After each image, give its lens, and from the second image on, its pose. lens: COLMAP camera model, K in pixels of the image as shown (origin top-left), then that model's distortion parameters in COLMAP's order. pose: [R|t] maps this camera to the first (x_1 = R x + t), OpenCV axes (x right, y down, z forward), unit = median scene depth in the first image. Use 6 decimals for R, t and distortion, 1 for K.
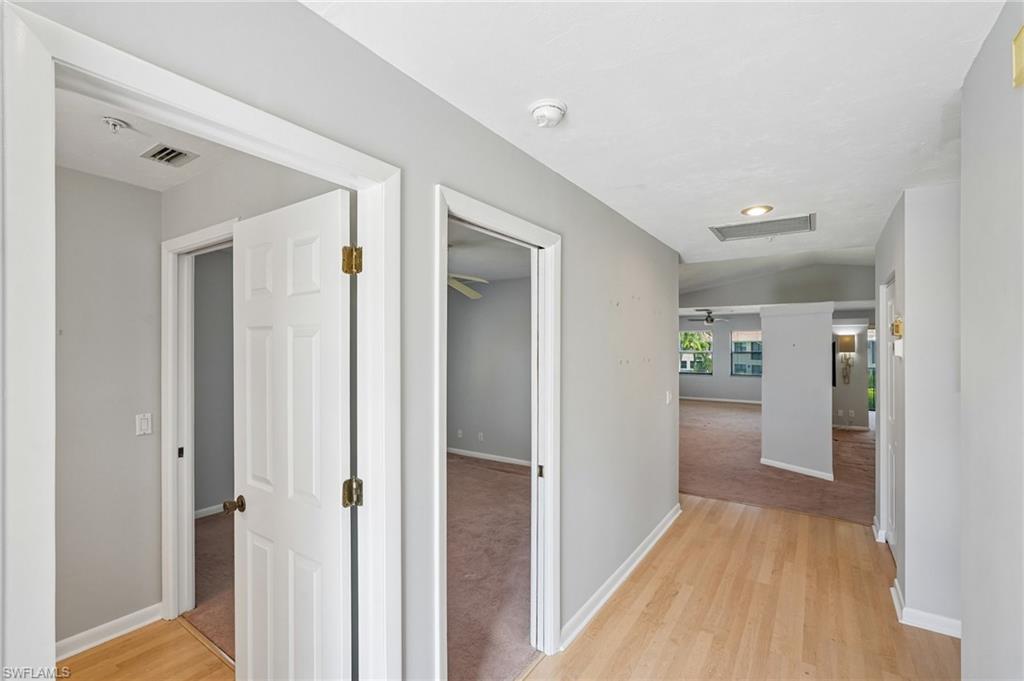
lens RADIAL K [[463.7, 0, 511.0], [0, 463.7, 344.4], [0, 0, 1]] dist [0.002359, 0.003698]
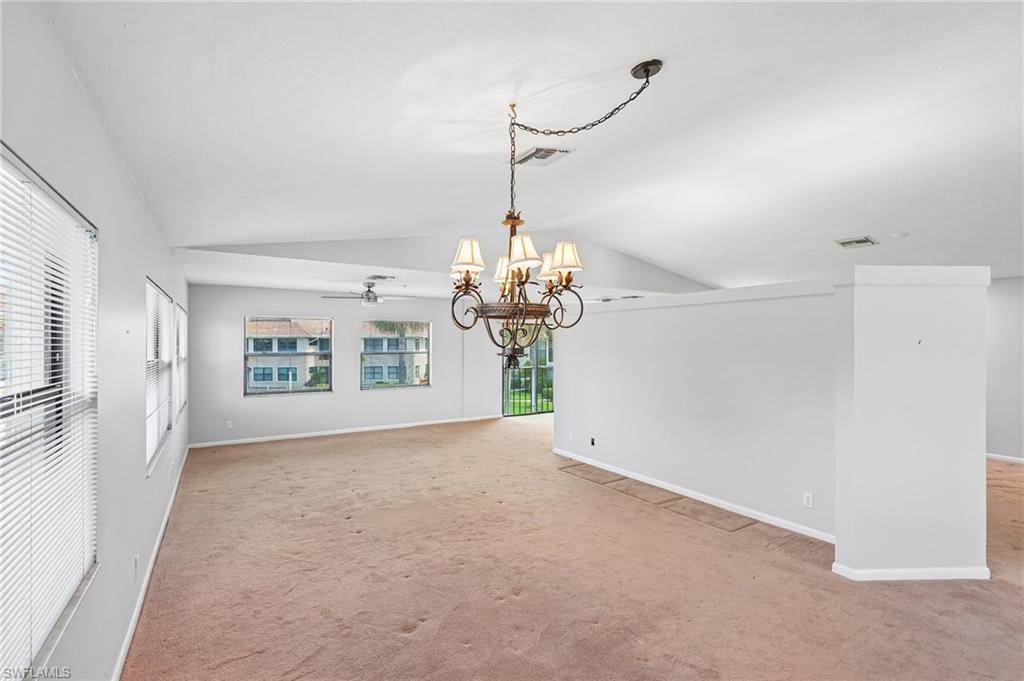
lens RADIAL K [[463.7, 0, 515.0], [0, 463.7, 342.7], [0, 0, 1]] dist [0.002359, 0.003698]
pose [[0.400141, -0.006990, 0.916427, -0.003972], [0.004876, 0.999973, 0.005499, -0.000121], [-0.916440, 0.002268, 0.400165, 0.130398]]
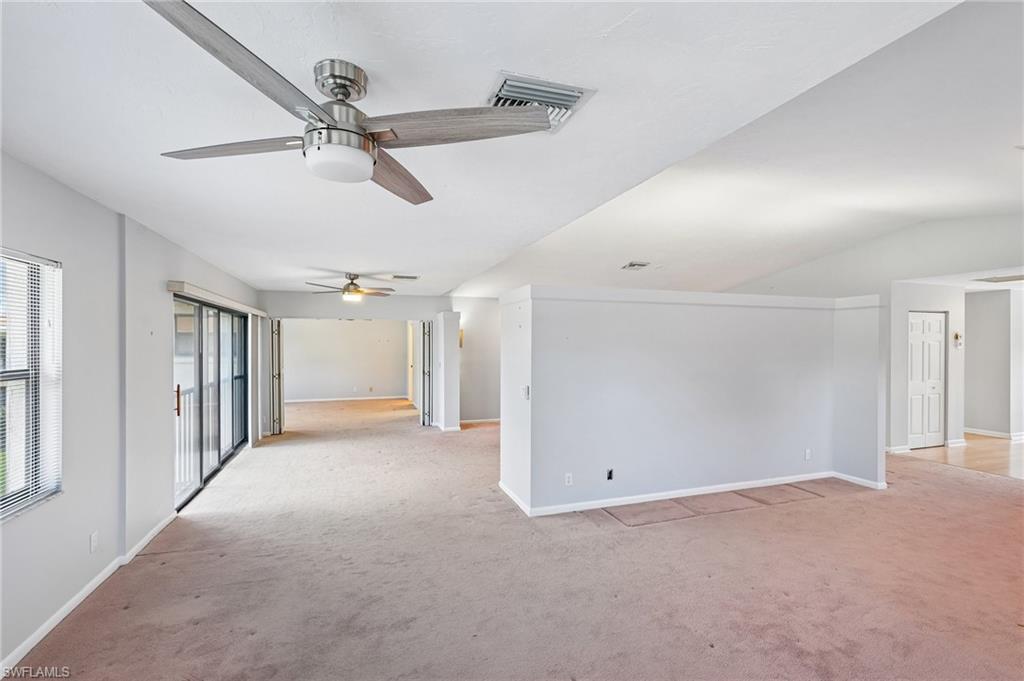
lens RADIAL K [[463.7, 0, 504.2], [0, 463.7, 340.0], [0, 0, 1]] dist [0.002359, 0.003698]
pose [[-0.798897, 0.007172, 0.601425, 0.065534], [0.001827, 0.999953, -0.009497, 0.001084], [-0.601465, -0.006488, -0.798873, 0.227951]]
